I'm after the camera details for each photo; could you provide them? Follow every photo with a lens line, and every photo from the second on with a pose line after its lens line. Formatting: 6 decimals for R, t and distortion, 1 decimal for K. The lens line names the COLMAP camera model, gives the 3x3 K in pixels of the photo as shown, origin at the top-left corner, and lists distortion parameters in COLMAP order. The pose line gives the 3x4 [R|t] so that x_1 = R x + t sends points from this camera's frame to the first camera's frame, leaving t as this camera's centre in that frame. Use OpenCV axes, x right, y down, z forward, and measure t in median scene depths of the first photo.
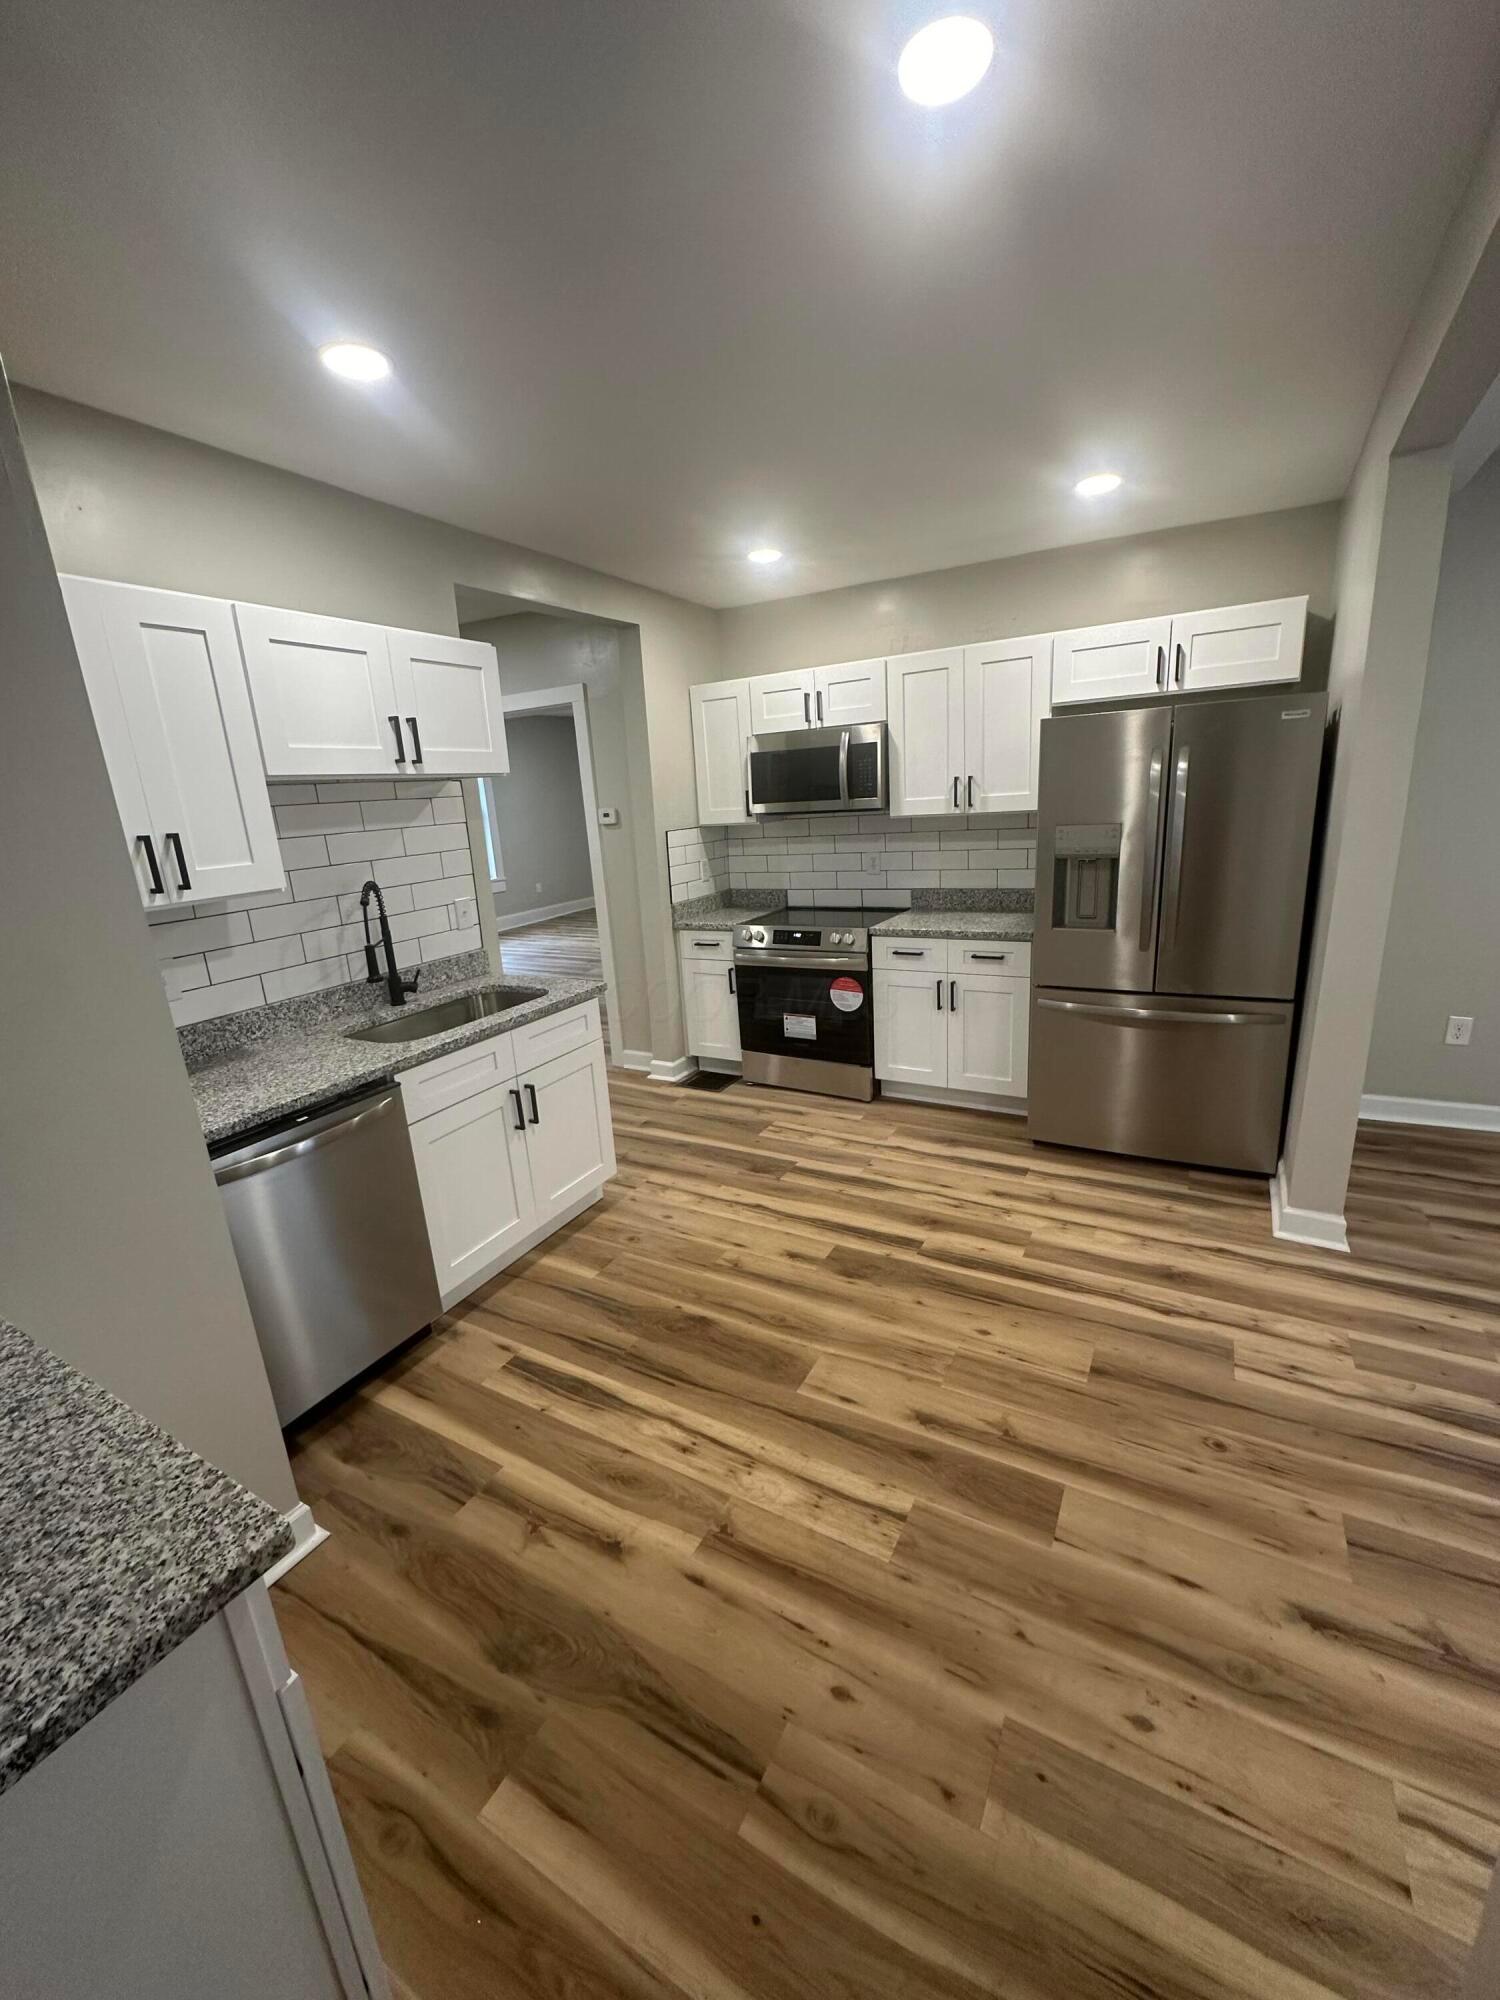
lens RADIAL K [[797.7, 0, 750.0], [0, 797.7, 1000.0], [0, 0, 1]] dist [-0.003424, 0.000810]
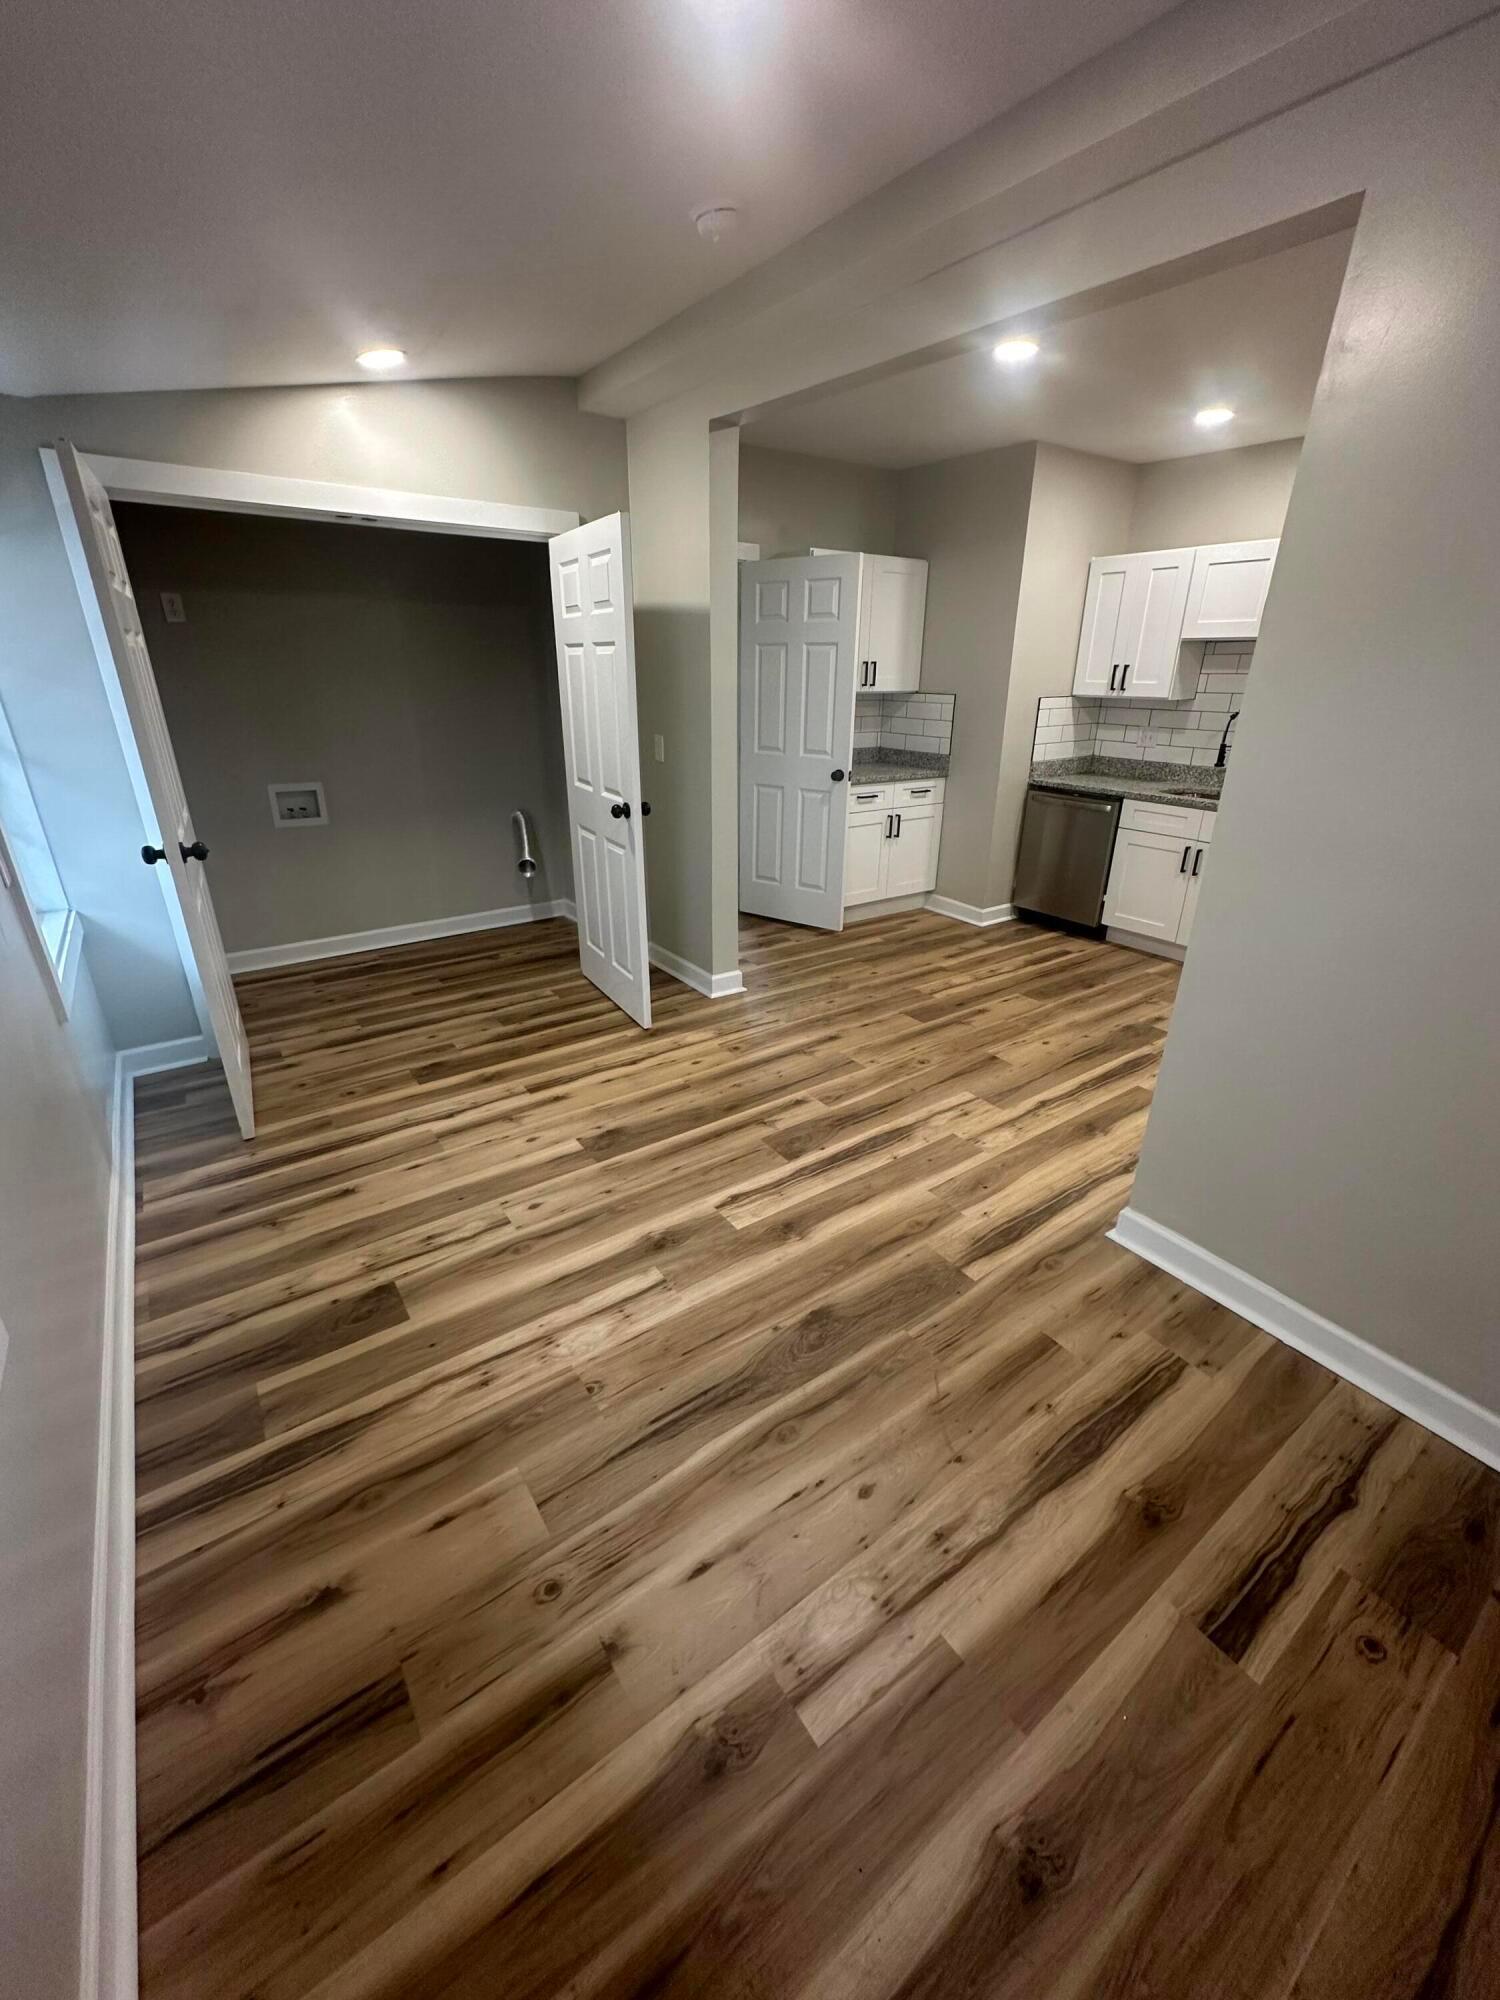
lens RADIAL K [[797.7, 0, 750.0], [0, 797.7, 1000.0], [0, 0, 1]] dist [-0.003424, 0.000810]
pose [[-0.419915, 0.404060, -0.812654, 1.470313], [-0.216386, 0.825027, 0.522022, -0.272677], [0.881390, 0.395052, -0.259008, 0.735259]]
